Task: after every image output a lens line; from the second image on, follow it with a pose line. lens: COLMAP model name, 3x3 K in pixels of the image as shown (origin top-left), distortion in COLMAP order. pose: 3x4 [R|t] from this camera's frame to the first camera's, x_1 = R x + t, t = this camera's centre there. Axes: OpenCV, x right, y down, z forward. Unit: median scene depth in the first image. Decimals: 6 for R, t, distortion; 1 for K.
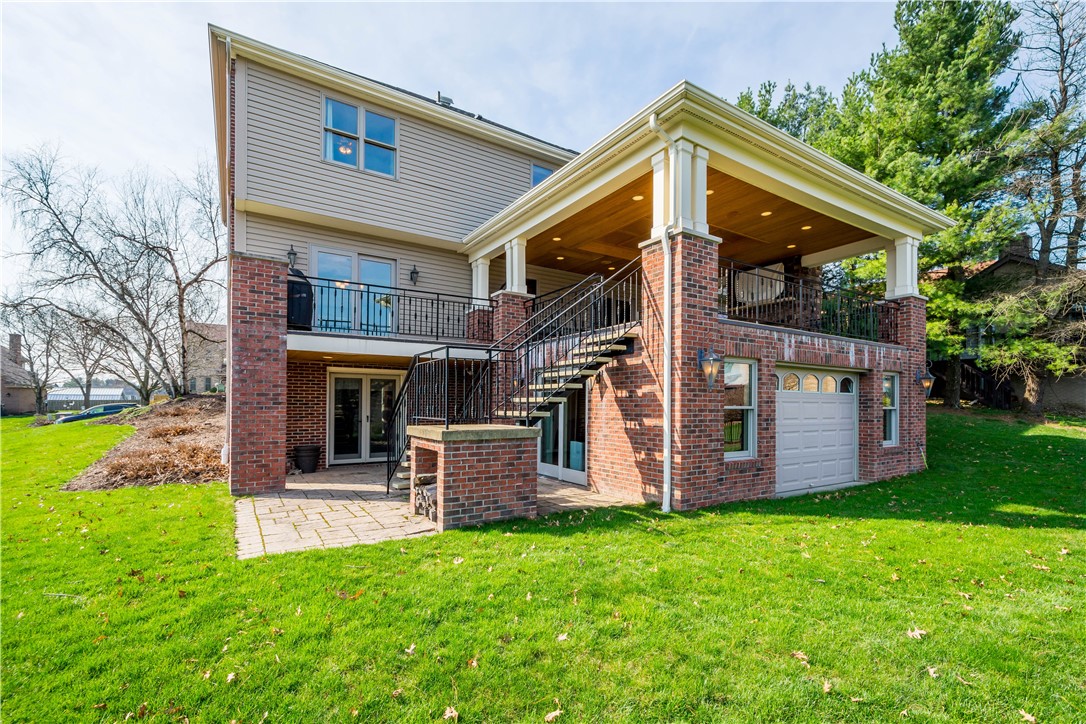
lens RADIAL K [[491.2, 0, 546.0], [0, 491.2, 388.1], [0, 0, 1]] dist [0.003386, 0.000553]
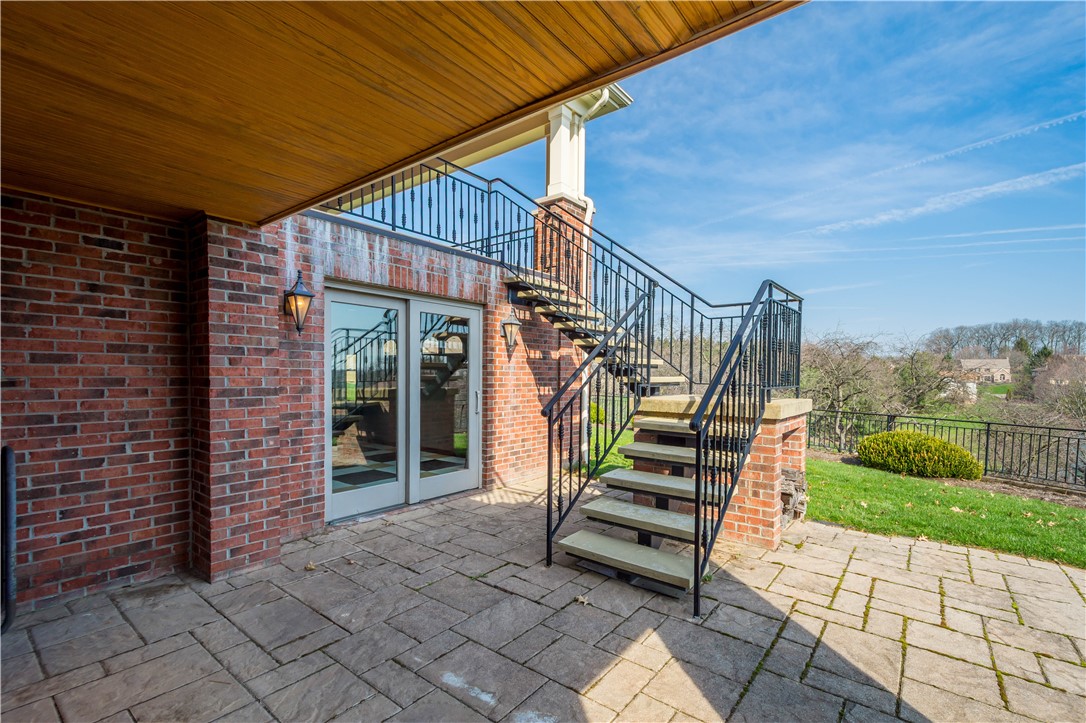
lens RADIAL K [[485.7, 0, 544.9], [0, 485.7, 376.8], [0, 0, 1]] dist [0.002093, -0.000060]
pose [[-0.328107, -0.013931, 0.944538, -0.635498], [-0.041926, 0.999121, 0.000172, 0.049162], [-0.943710, -0.039545, -0.328402, 1.264264]]
